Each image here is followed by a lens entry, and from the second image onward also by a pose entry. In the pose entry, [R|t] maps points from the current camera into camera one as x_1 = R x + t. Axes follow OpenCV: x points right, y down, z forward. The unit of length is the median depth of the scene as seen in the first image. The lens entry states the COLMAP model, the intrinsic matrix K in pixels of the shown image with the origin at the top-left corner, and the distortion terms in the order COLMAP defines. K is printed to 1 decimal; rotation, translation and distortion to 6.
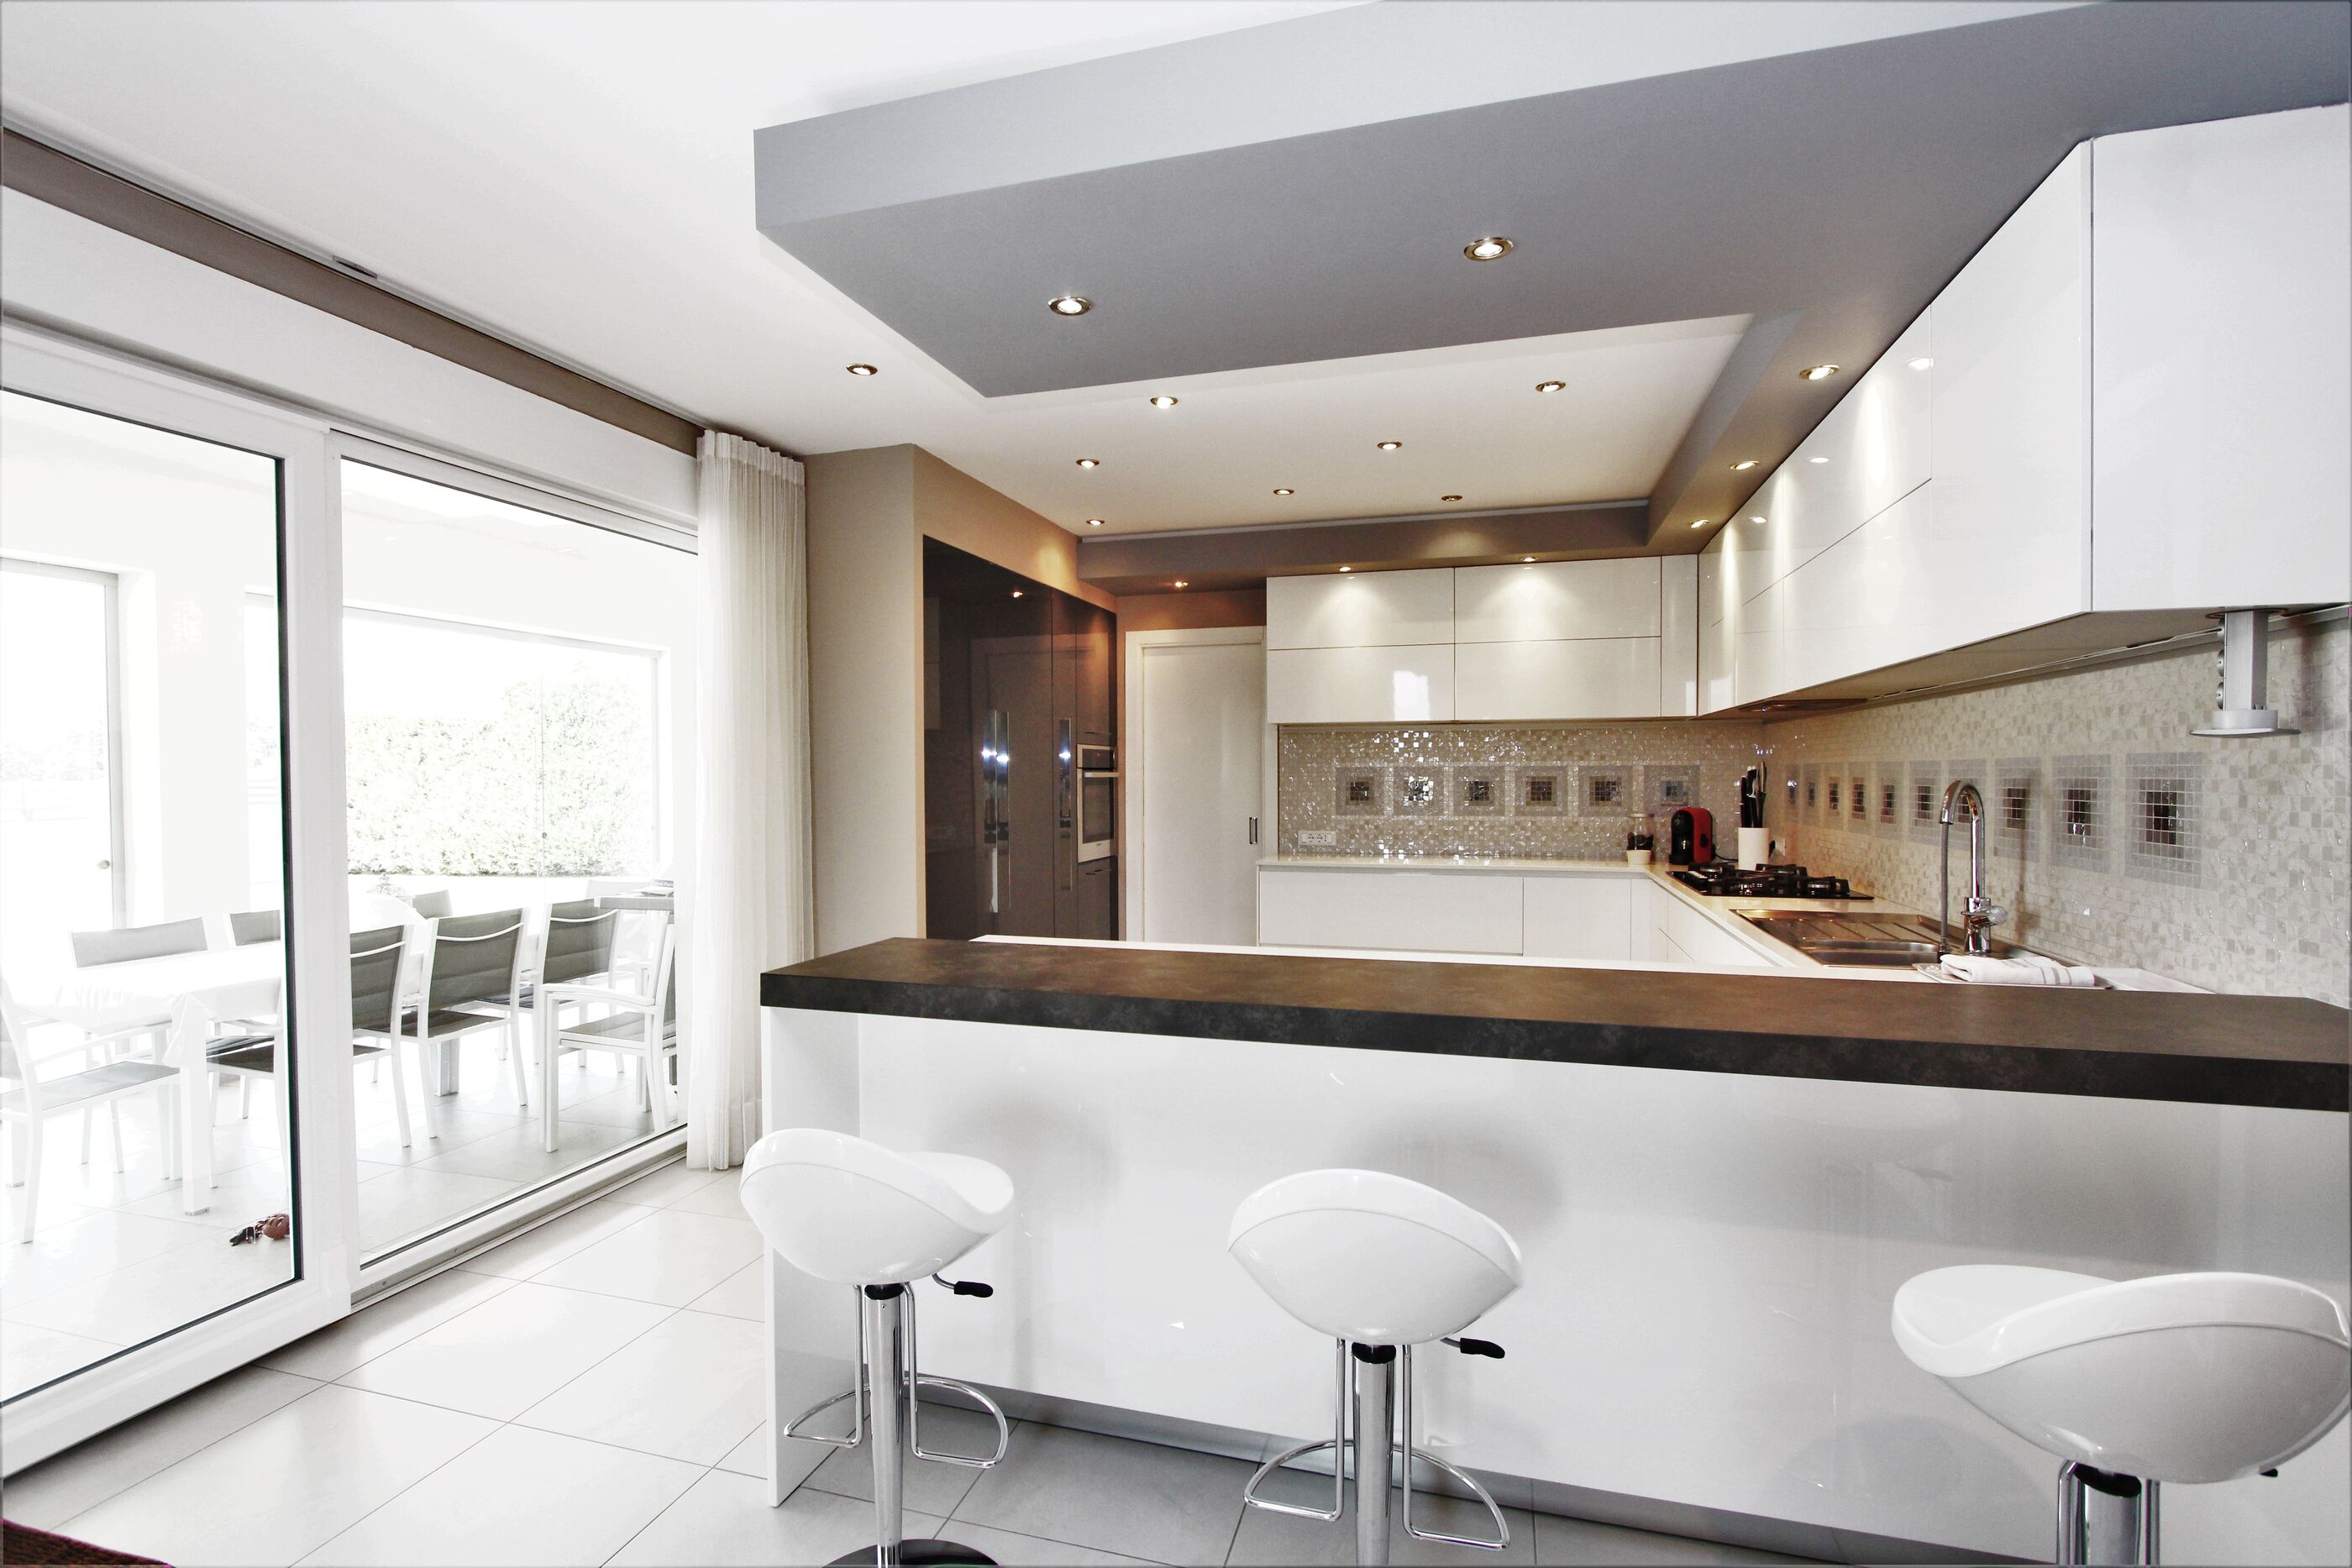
lens RADIAL K [[1091.2, 0, 1172.9], [0, 1091.2, 784.3], [0, 0, 1]] dist [-0.017199, 0.003167]
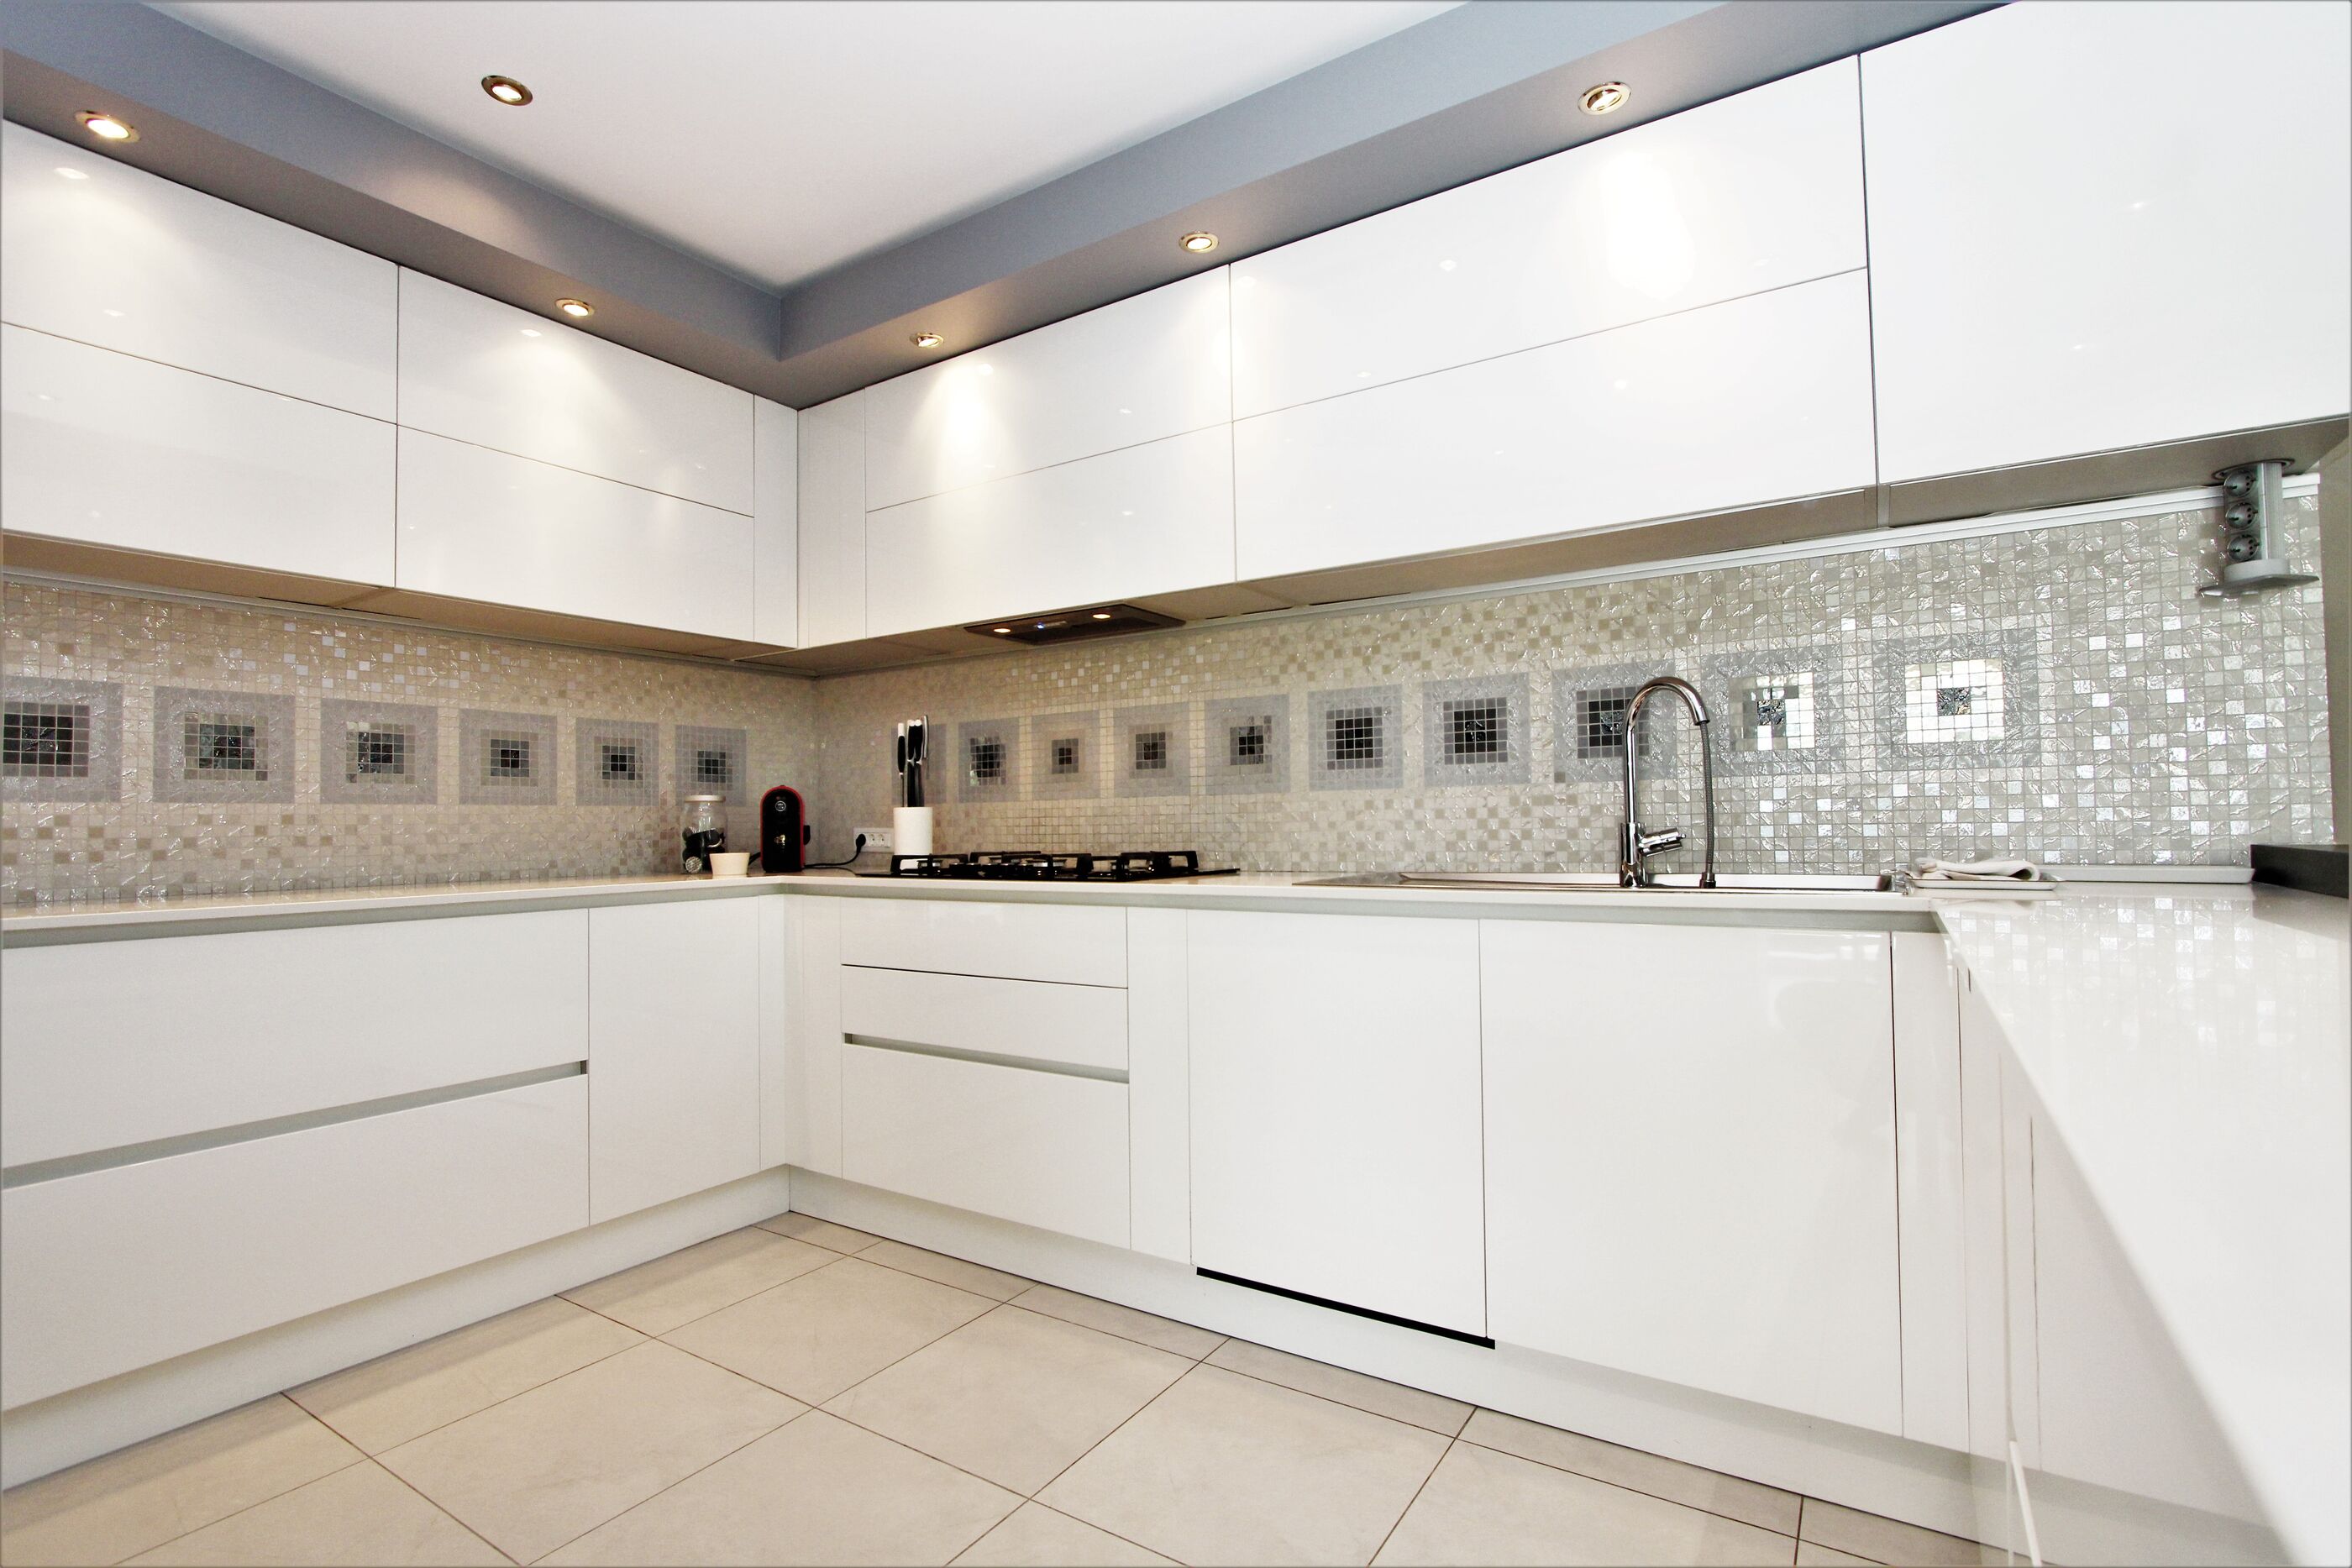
lens RADIAL K [[1091.2, 0, 1177.0], [0, 1091.2, 797.4], [0, 0, 1]] dist [-0.017199, 0.003167]
pose [[0.293148, 0.025310, 0.955732, -0.080095], [0.020582, 0.999251, -0.032775, 0.052039], [-0.955845, 0.029278, 0.292408, 0.549310]]
